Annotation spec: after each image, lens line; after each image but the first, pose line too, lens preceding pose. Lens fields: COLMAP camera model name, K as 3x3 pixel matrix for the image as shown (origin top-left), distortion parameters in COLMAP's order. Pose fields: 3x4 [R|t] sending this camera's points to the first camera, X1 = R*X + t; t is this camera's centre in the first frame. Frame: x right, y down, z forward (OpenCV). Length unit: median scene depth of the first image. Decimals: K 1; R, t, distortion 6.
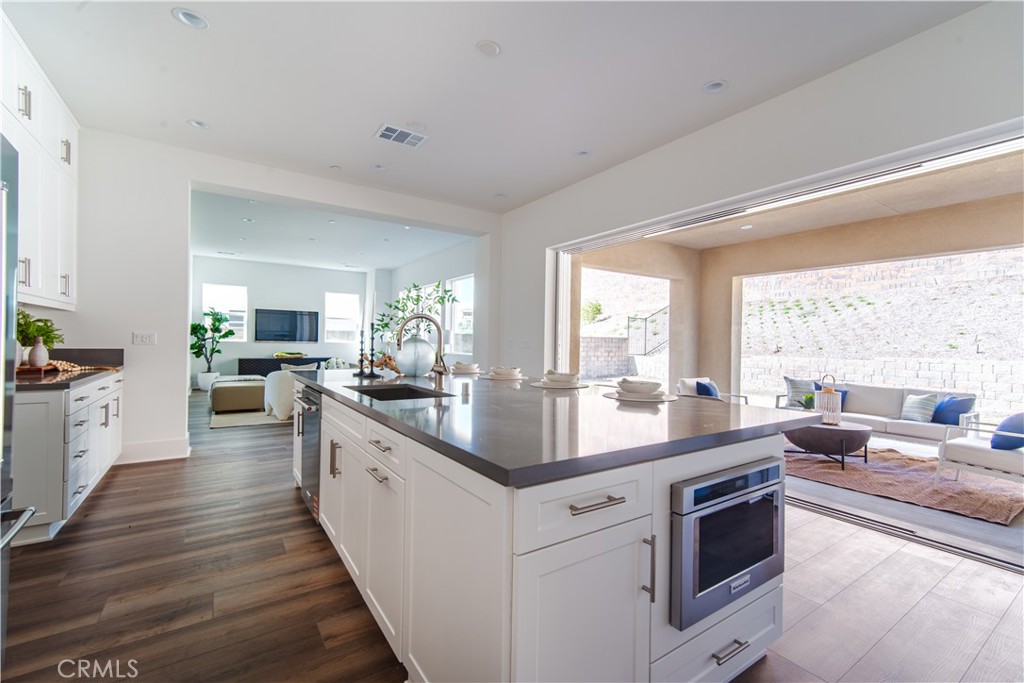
lens RADIAL K [[439.3, 0, 513.8], [0, 439.3, 342.7], [0, 0, 1]] dist [0.013720, 0.000397]
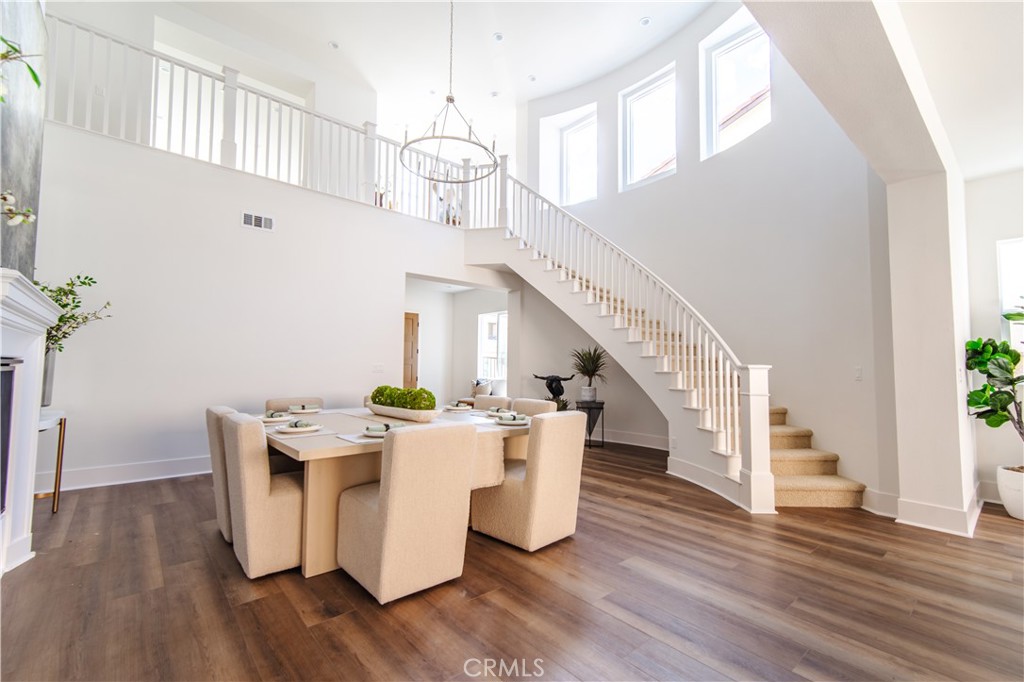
lens RADIAL K [[439.3, 0, 513.8], [0, 439.3, 342.2], [0, 0, 1]] dist [0.013720, 0.000397]
pose [[0.118222, -0.070313, -0.990495, -0.355764], [-0.008477, 0.997382, -0.071813, -0.008705], [0.992951, 0.016886, 0.117316, 0.513593]]
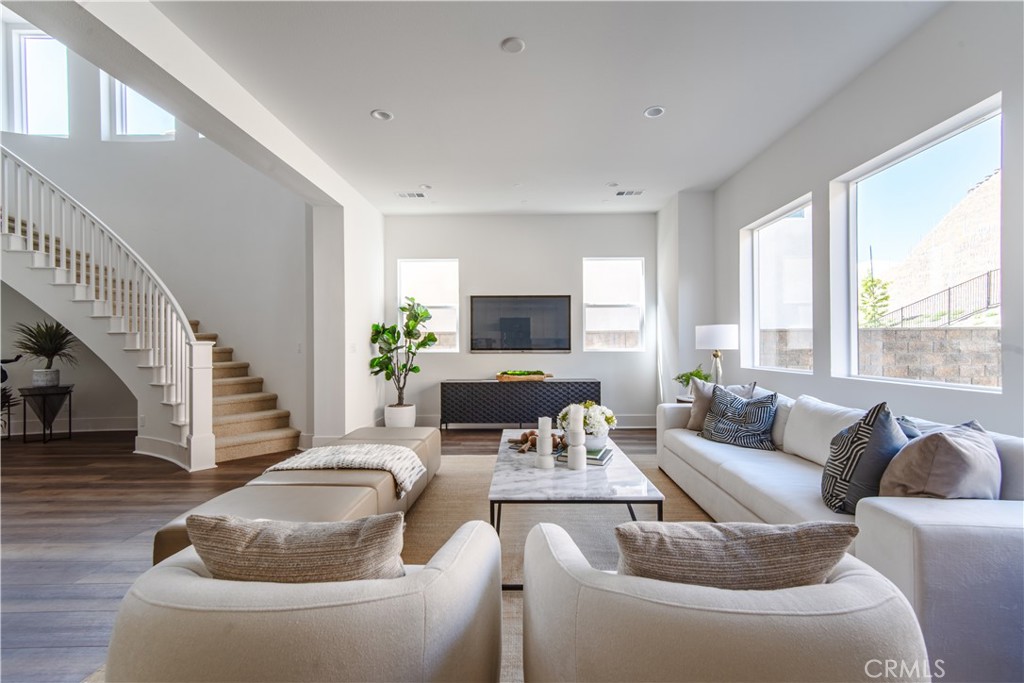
lens RADIAL K [[439.3, 0, 513.8], [0, 439.3, 342.7], [0, 0, 1]] dist [0.013720, 0.000397]
pose [[0.814647, -0.021427, -0.579561, -0.214680], [0.015651, 0.999766, -0.014962, -0.005753], [0.579745, 0.003118, 0.814792, 0.589551]]
